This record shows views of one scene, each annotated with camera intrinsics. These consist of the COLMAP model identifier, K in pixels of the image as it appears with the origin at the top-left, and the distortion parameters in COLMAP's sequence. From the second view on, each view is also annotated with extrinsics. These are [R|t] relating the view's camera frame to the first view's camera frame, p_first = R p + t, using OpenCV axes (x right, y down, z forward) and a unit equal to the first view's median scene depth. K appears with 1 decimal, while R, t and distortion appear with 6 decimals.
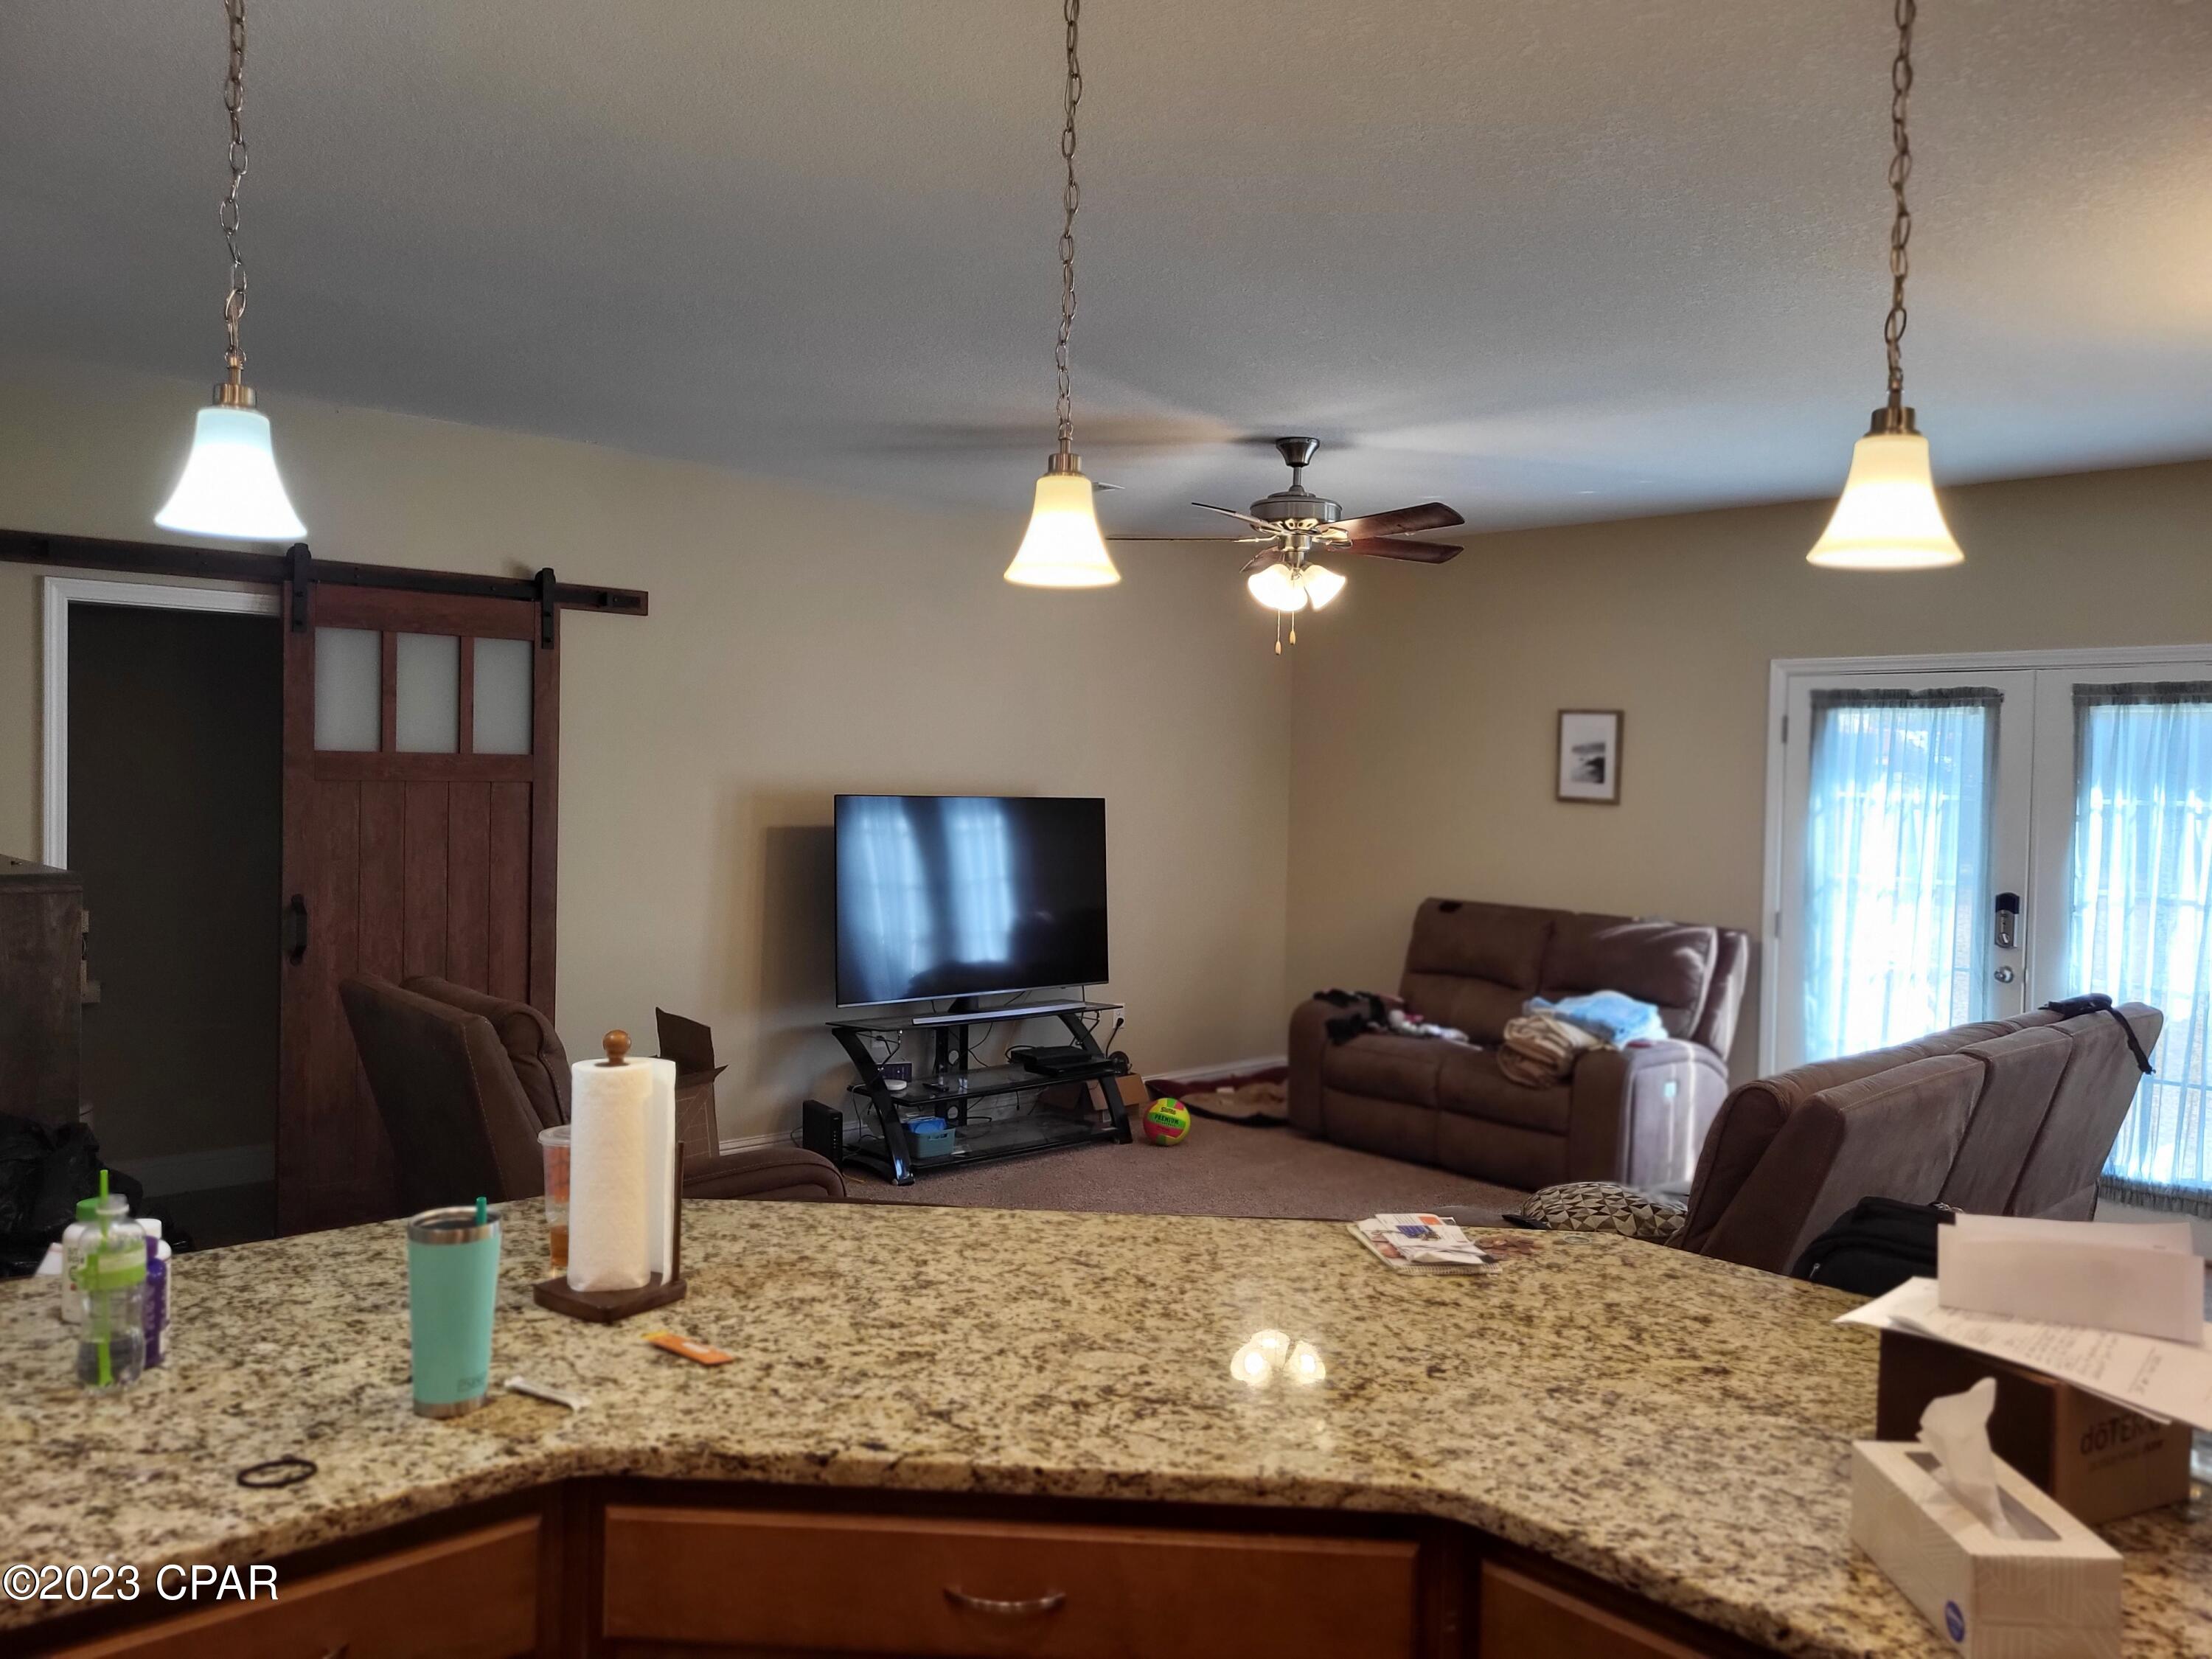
lens RADIAL K [[1706.2, 0, 1103.0], [0, 1706.2, 813.2], [0, 0, 1]] dist [0.045960, -0.018897]
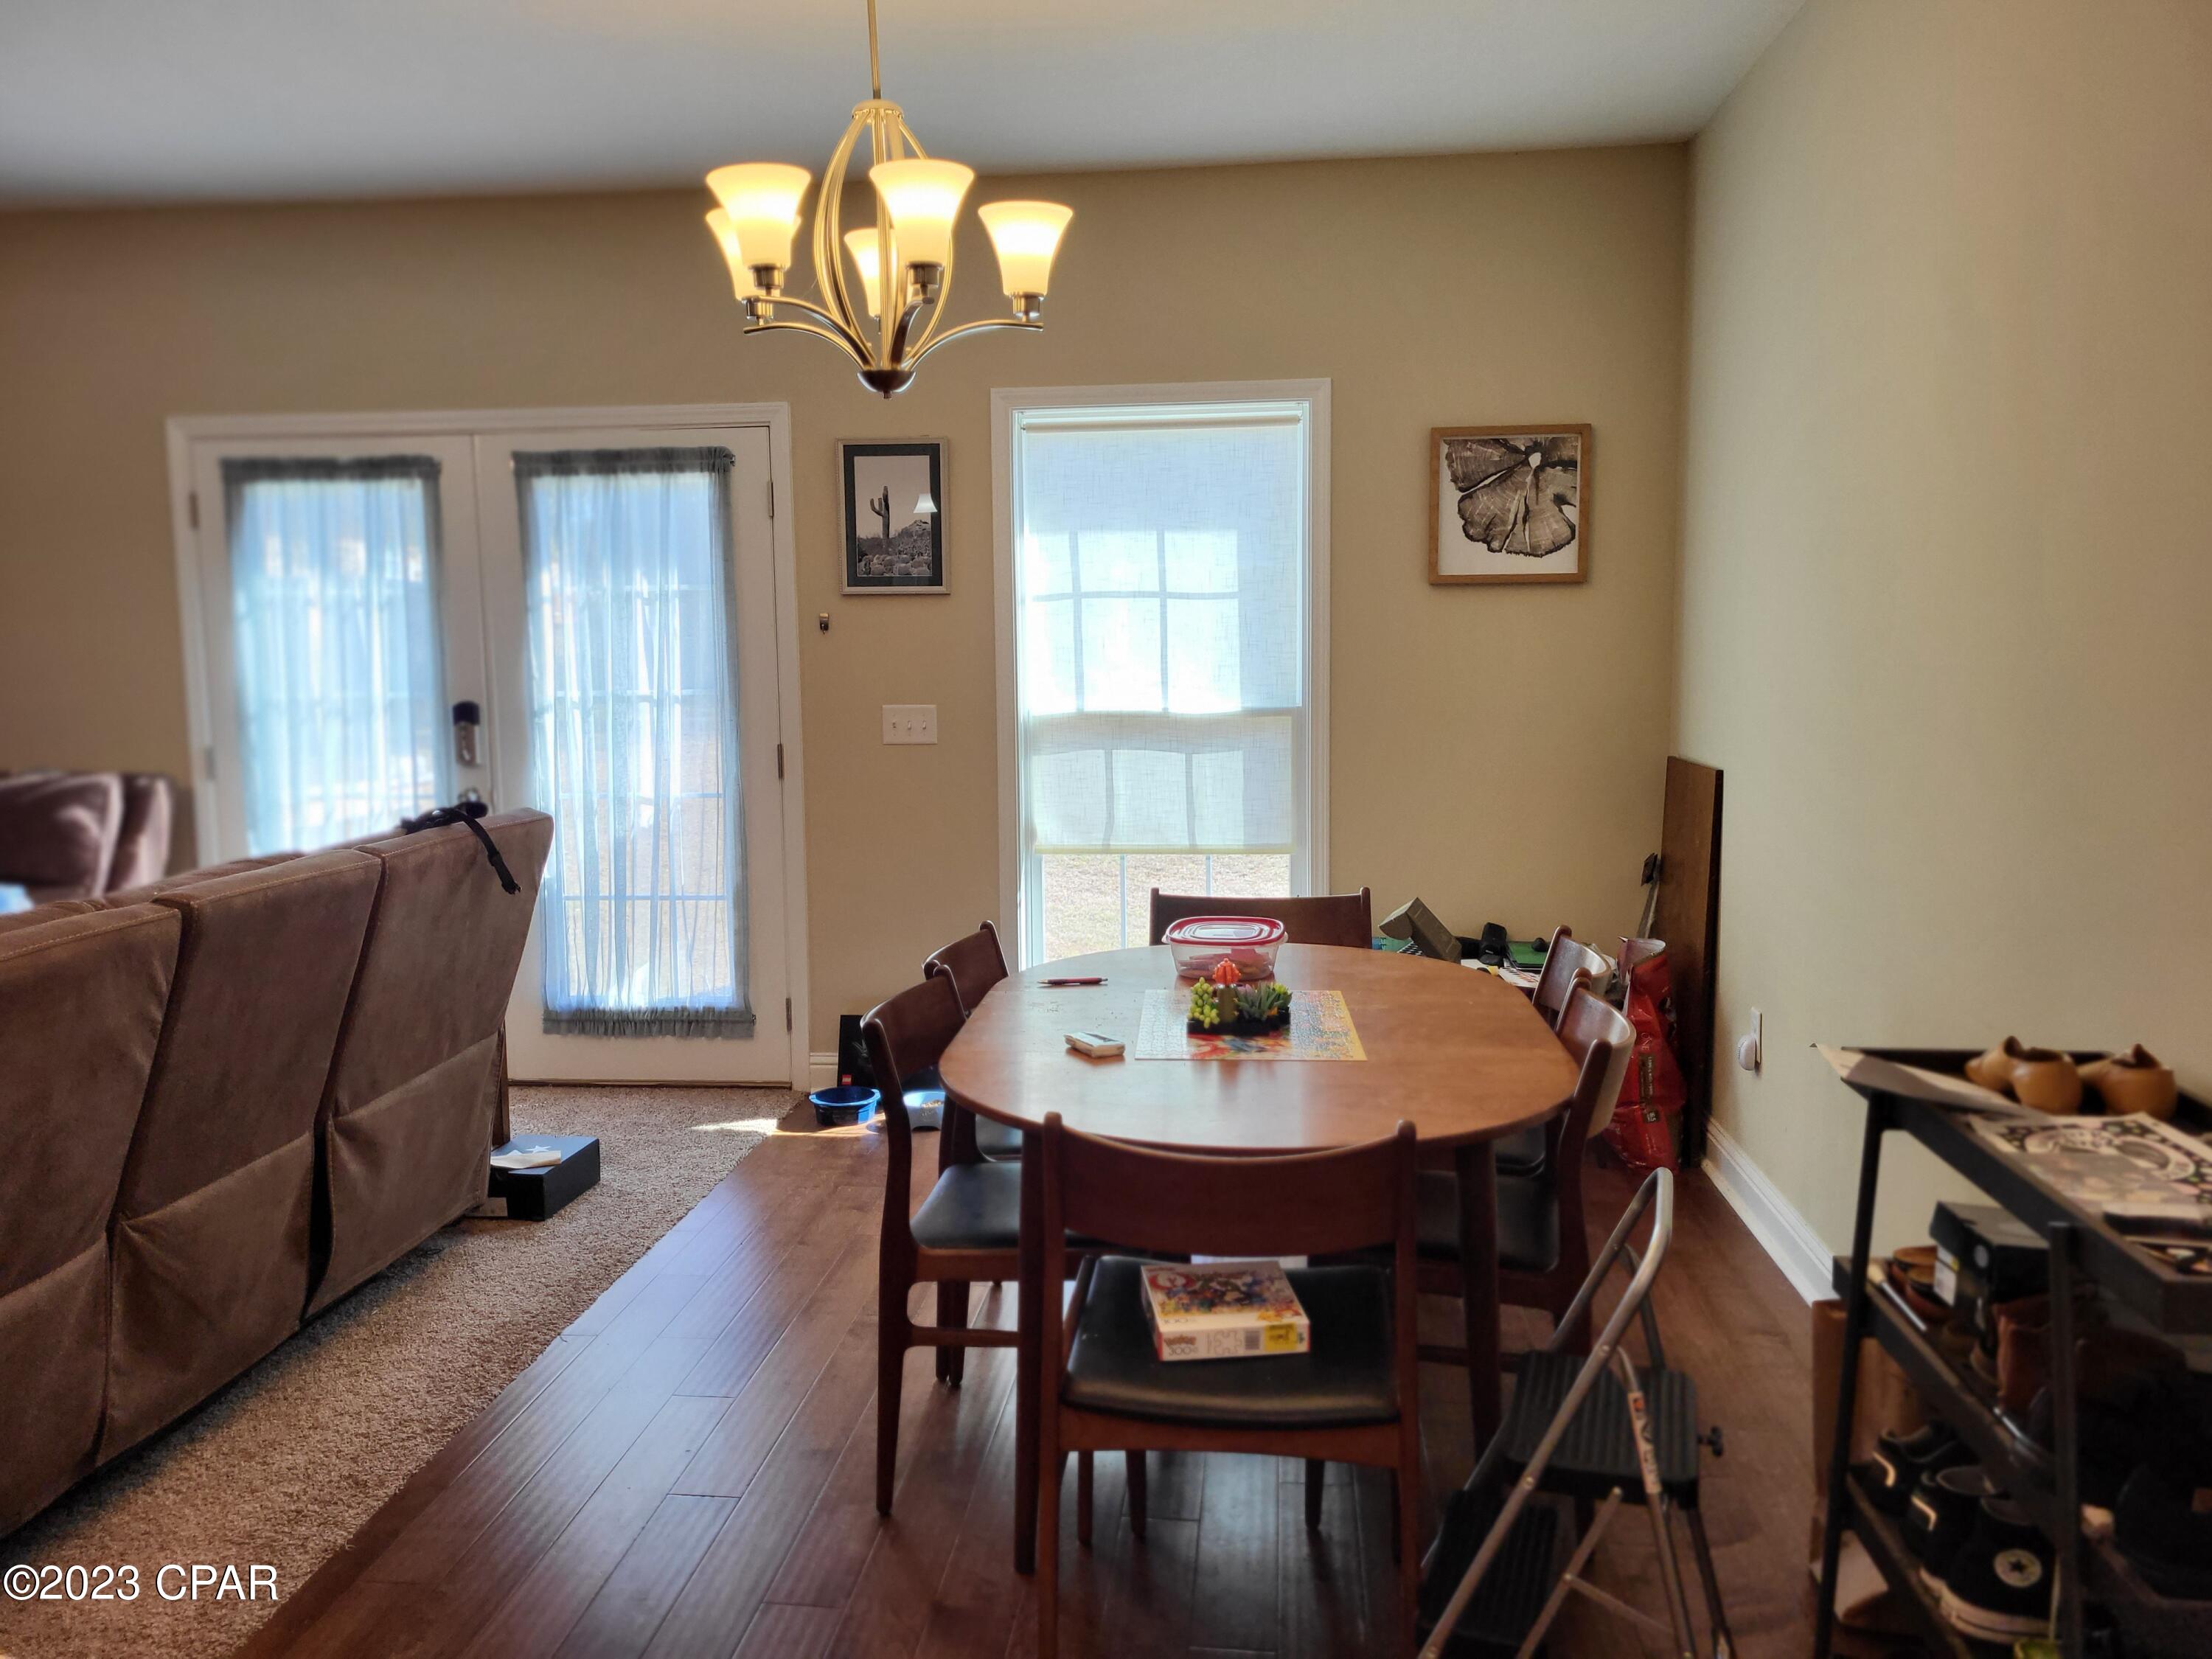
lens RADIAL K [[1706.2, 0, 1106.9], [0, 1706.2, 816.4], [0, 0, 1]] dist [0.045960, -0.018897]
pose [[0.755465, -0.100172, 0.647486, 0.218477], [0.048500, 0.994082, 0.097205, 0.036922], [-0.653391, -0.042032, 0.755853, 0.159589]]
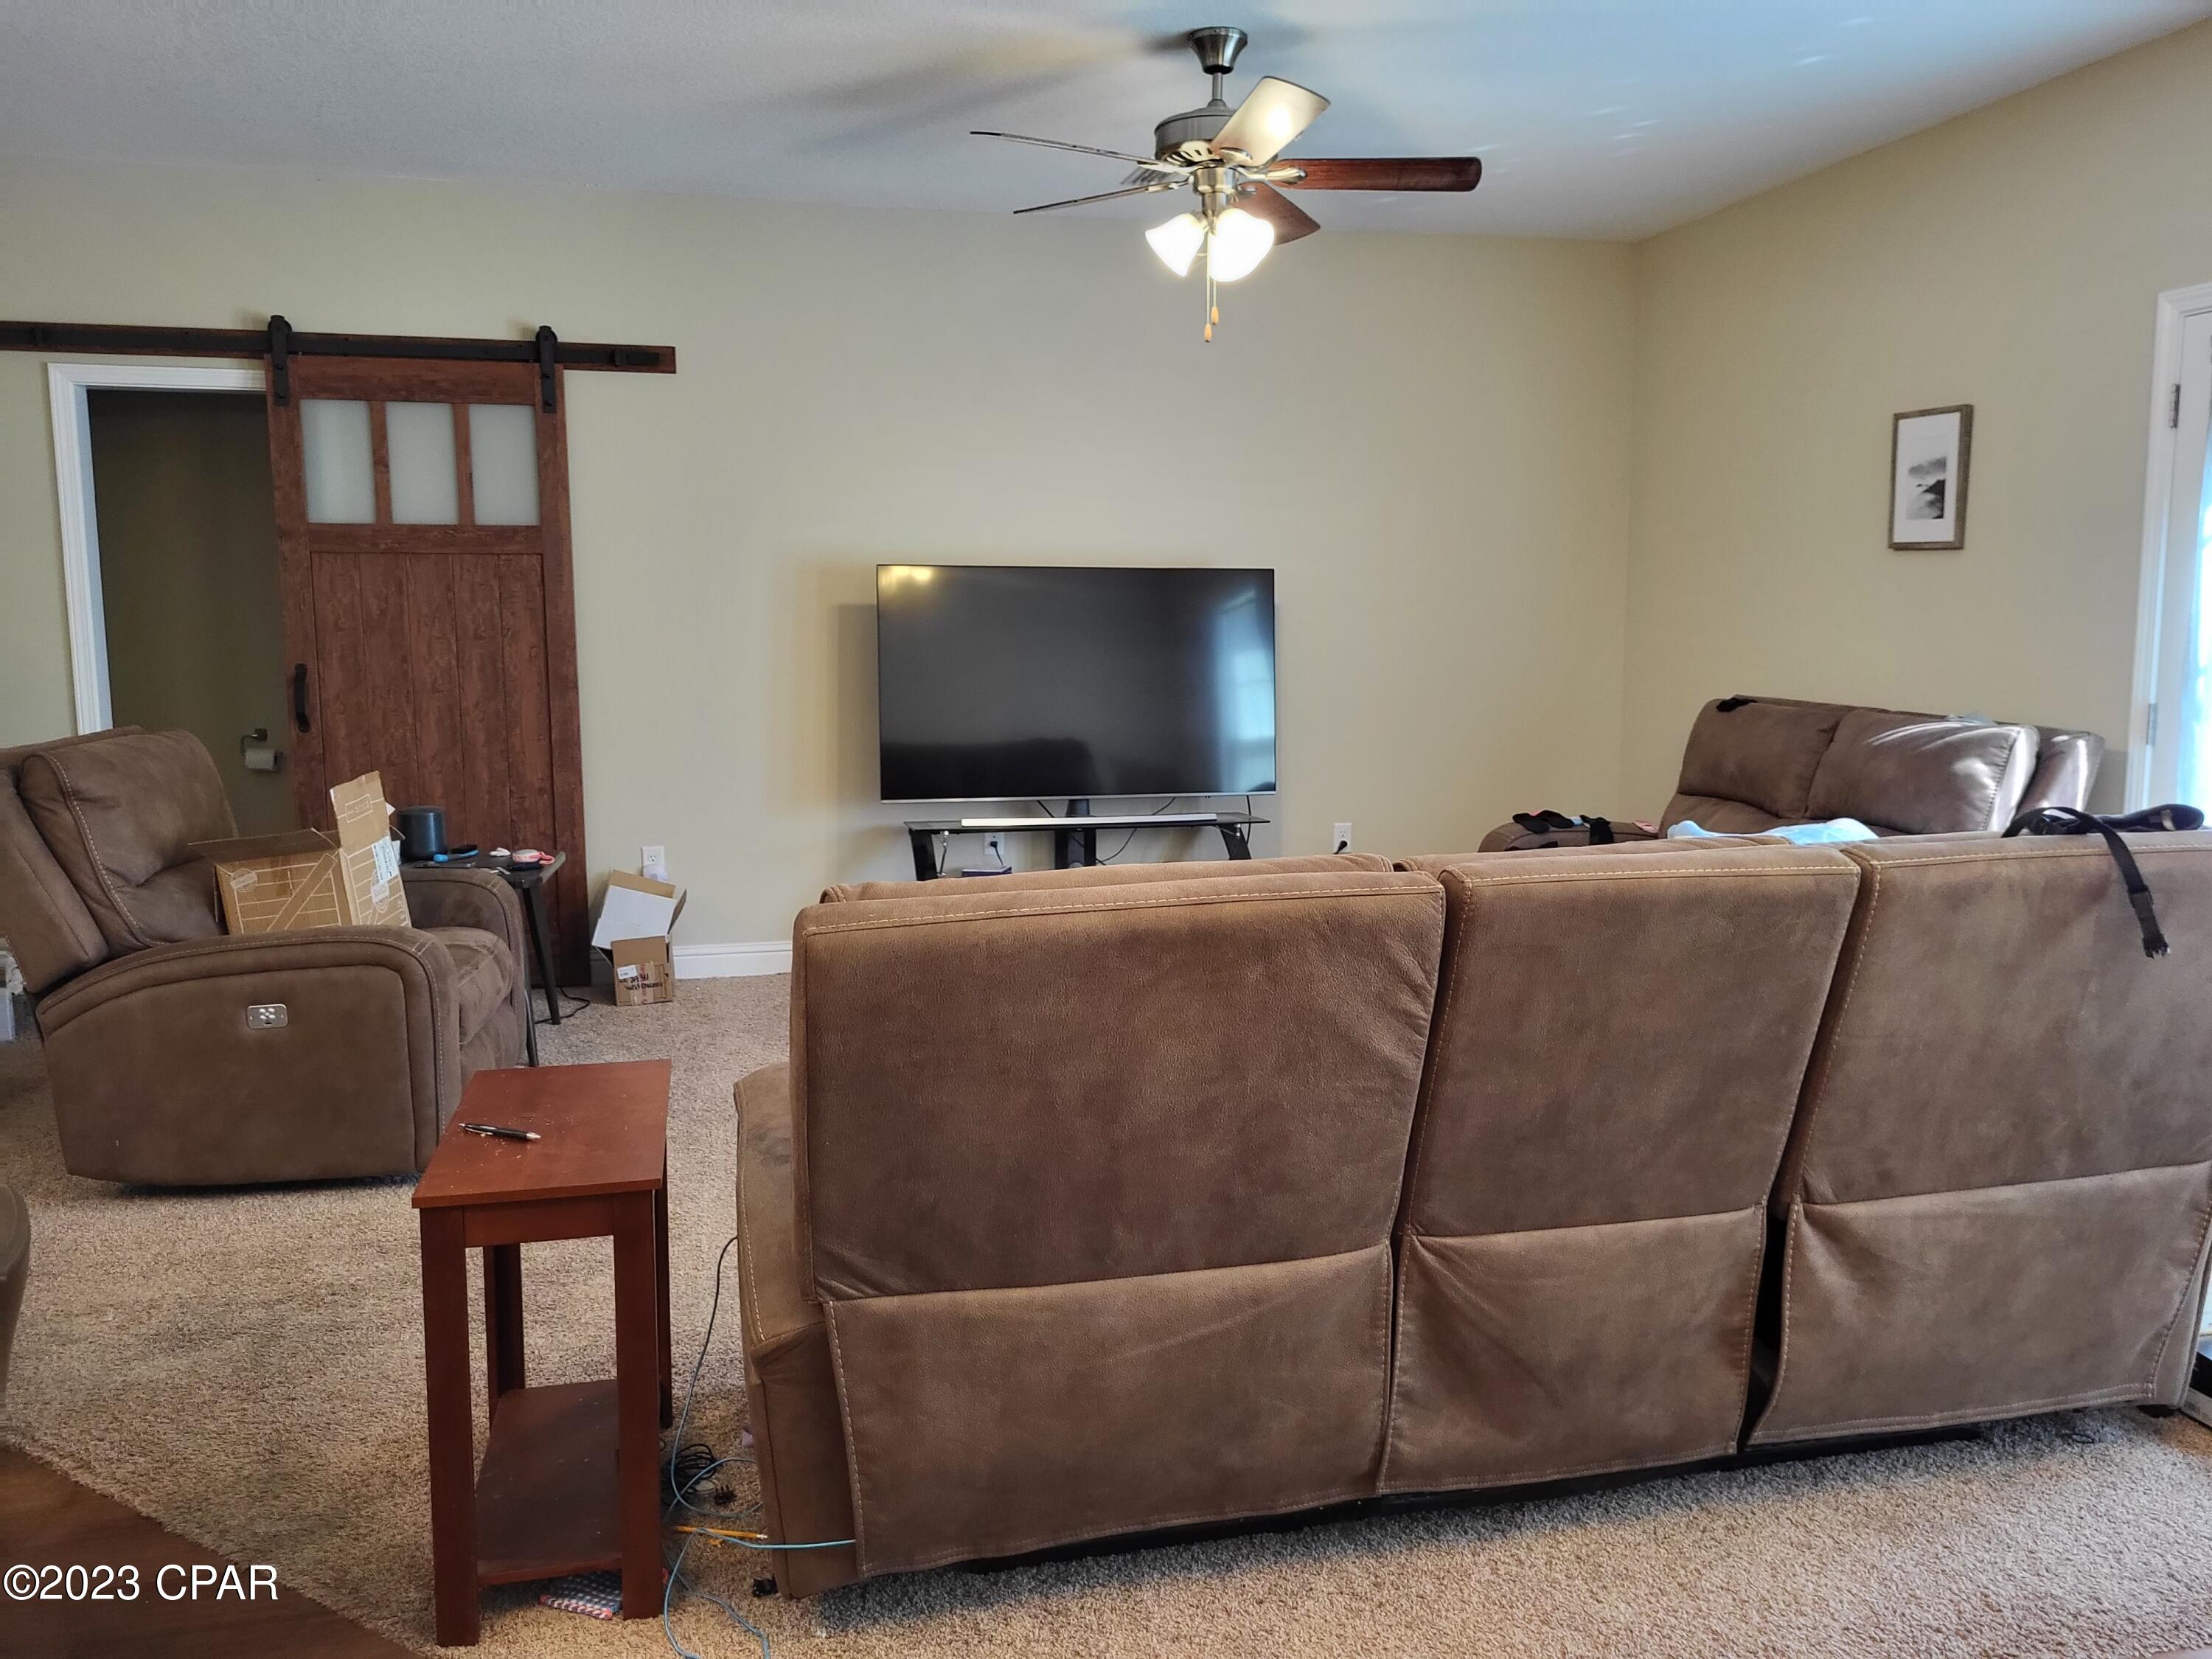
lens RADIAL K [[1706.2, 0, 1124.9], [0, 1706.2, 816.5], [0, 0, 1]] dist [0.045960, -0.018897]
pose [[0.871194, 0.037318, -0.489519, 0.431514], [0.007042, 0.996054, 0.088467, 0.045754], [0.490889, -0.080519, 0.867493, 0.305870]]
